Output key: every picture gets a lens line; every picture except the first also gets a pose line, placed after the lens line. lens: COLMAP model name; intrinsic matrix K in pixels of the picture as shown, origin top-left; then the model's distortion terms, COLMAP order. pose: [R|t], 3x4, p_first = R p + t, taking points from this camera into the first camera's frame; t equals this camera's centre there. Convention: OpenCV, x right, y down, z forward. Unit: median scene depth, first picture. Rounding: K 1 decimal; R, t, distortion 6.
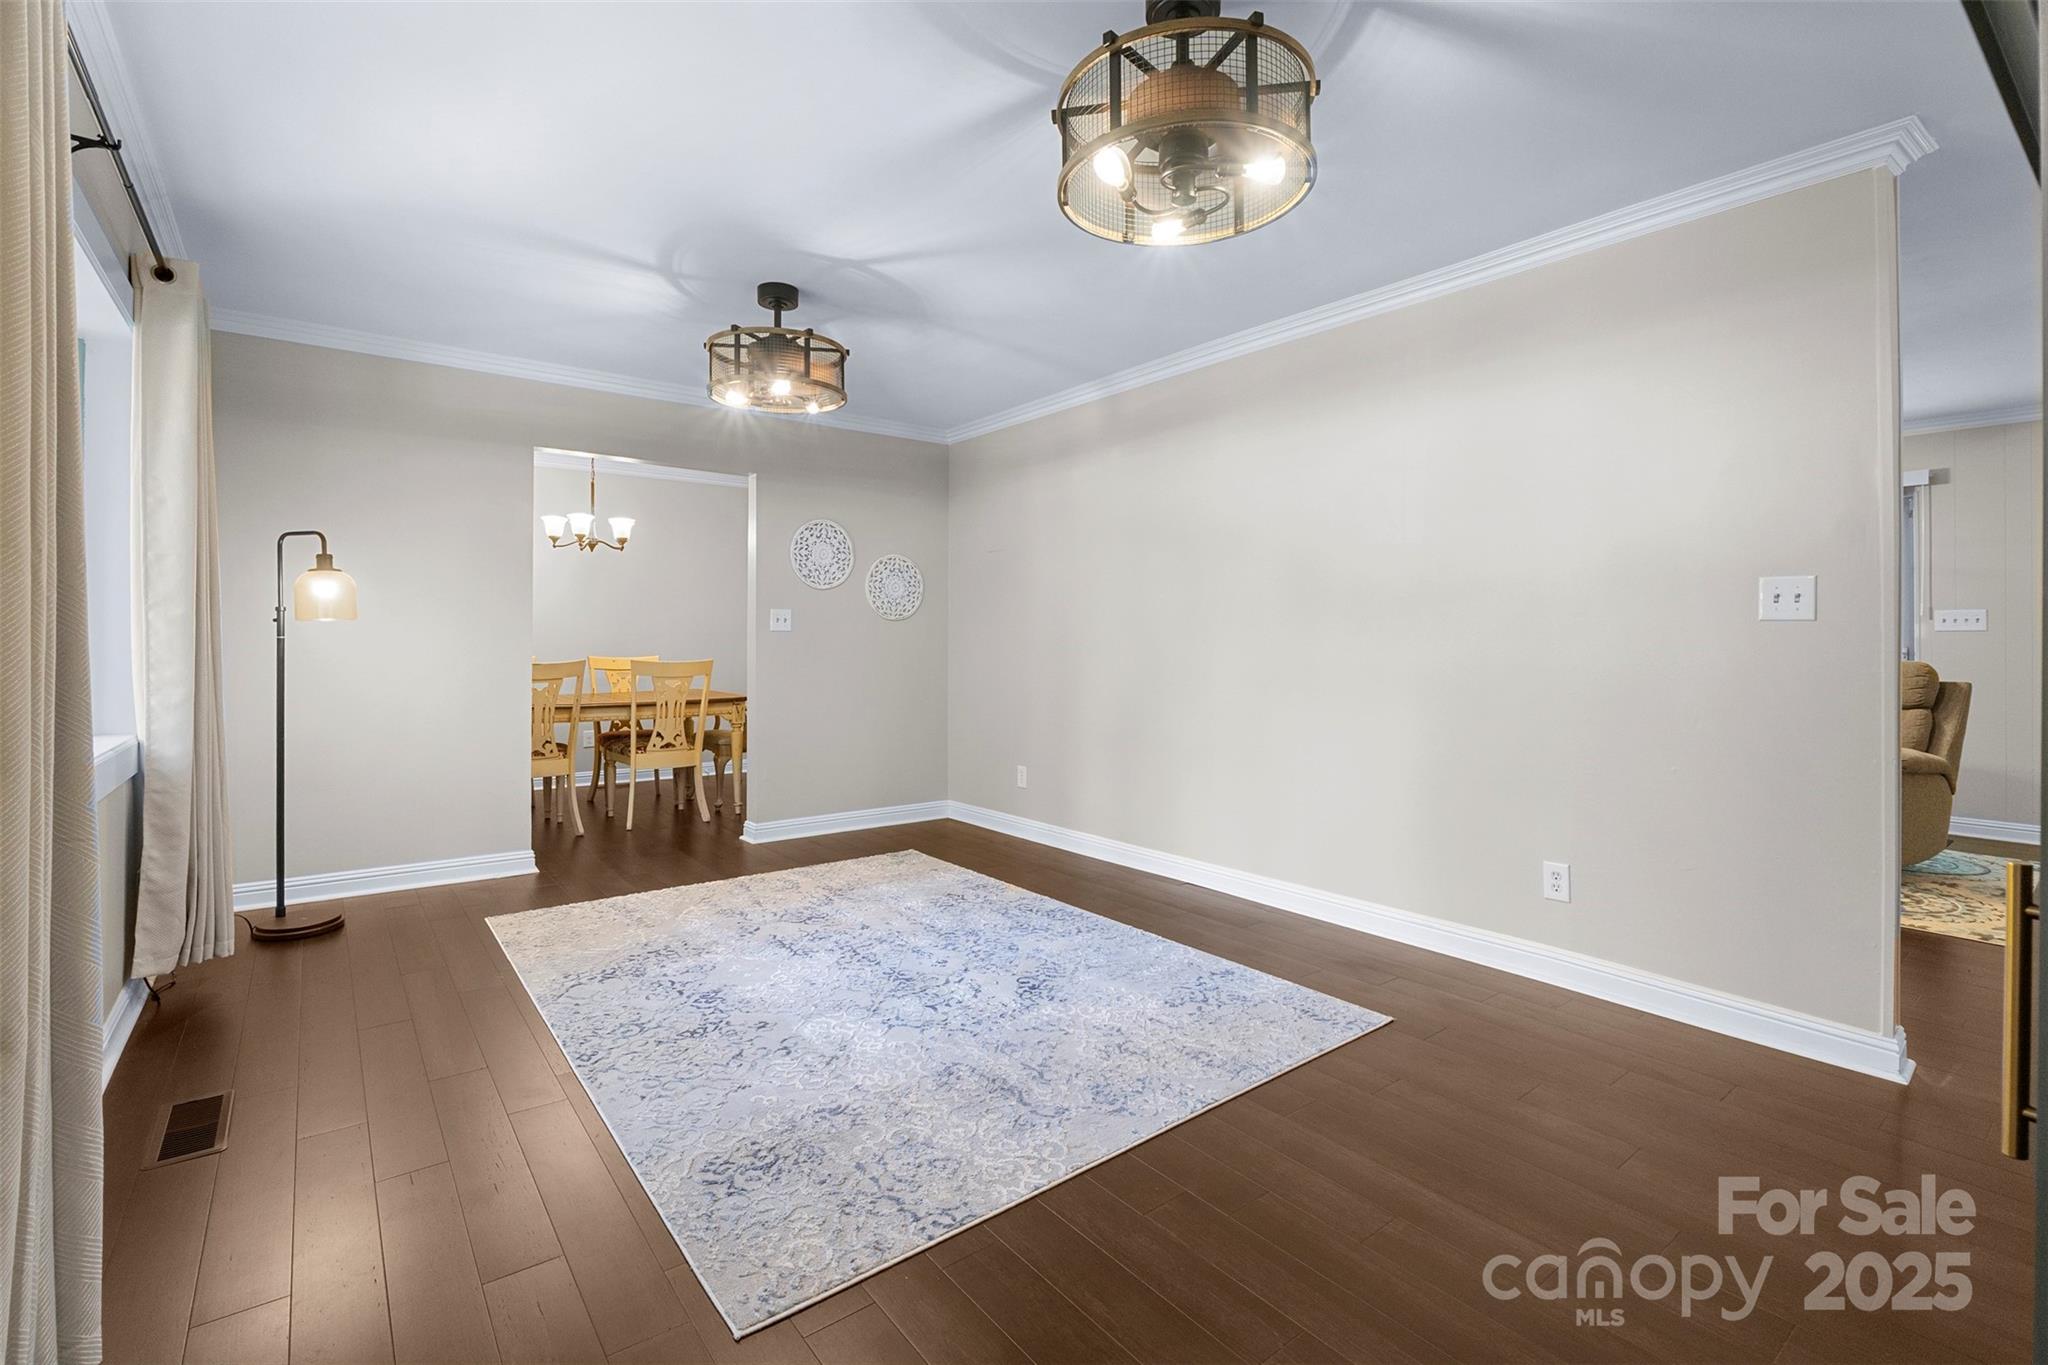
lens RADIAL K [[910.4, 0, 1021.1], [0, 910.4, 641.9], [0, 0, 1]] dist [-0.003050, -0.000045]
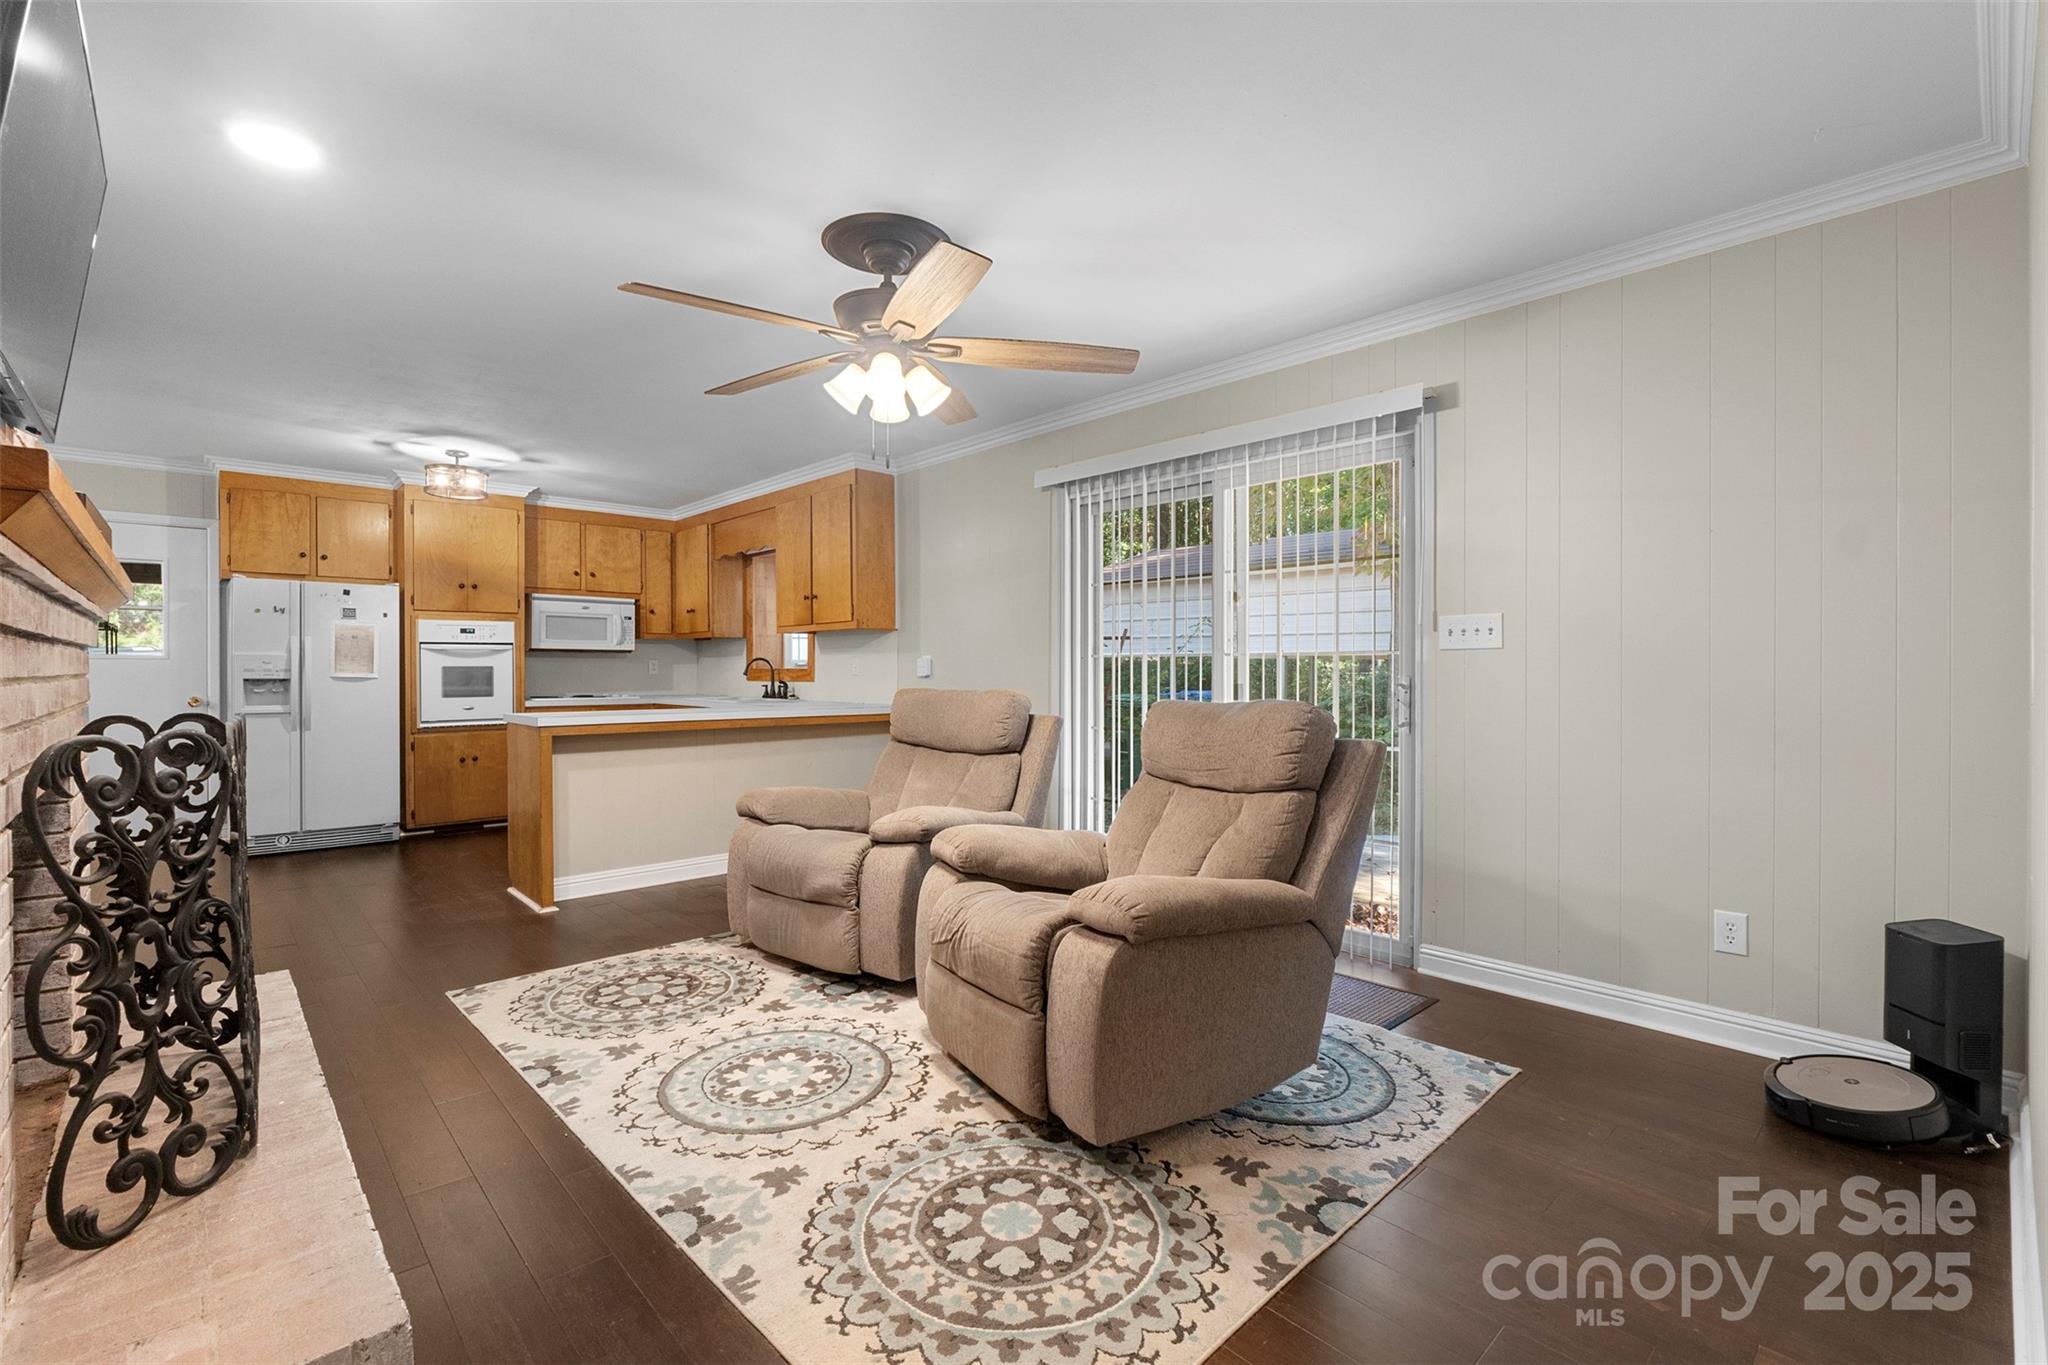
lens RADIAL K [[910.4, 0, 1021.1], [0, 910.4, 674.3], [0, 0, 1]] dist [-0.003050, -0.000045]
pose [[0.996232, -0.002871, 0.086686, 0.840160], [0.003069, 0.999993, -0.002149, 0.006240], [-0.086679, 0.002407, 0.996233, 0.515761]]
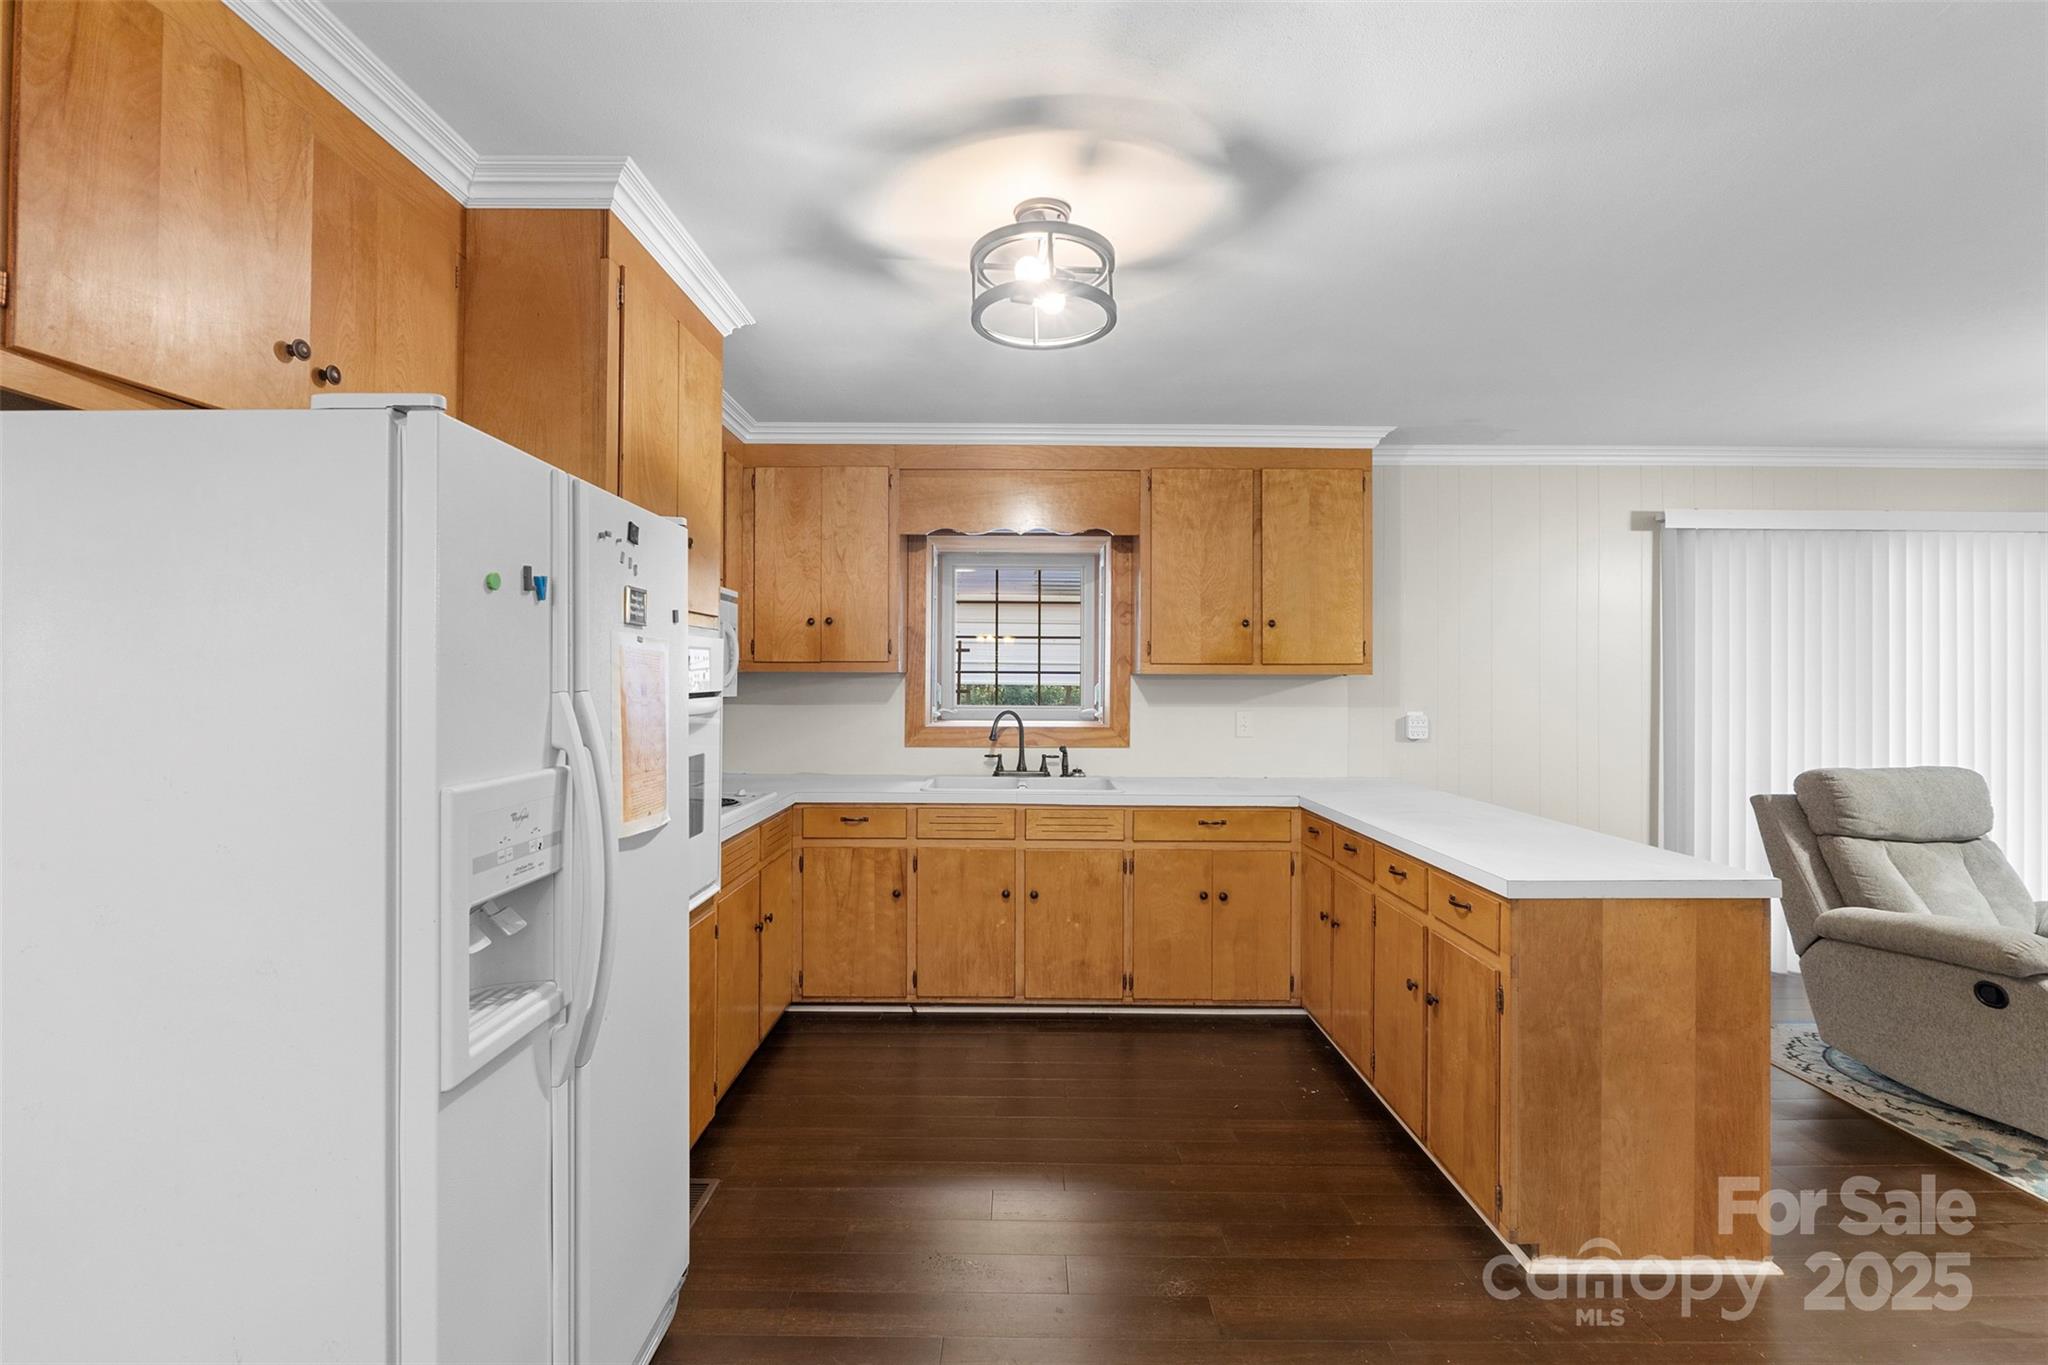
lens RADIAL K [[910.4, 0, 1006.6], [0, 910.4, 673.1], [0, 0, 1]] dist [-0.003050, -0.000045]
pose [[0.609609, 0.006133, 0.792679, -0.264896], [0.003260, 0.999942, -0.010243, -0.058168], [-0.792696, 0.008829, 0.609554, 1.595994]]
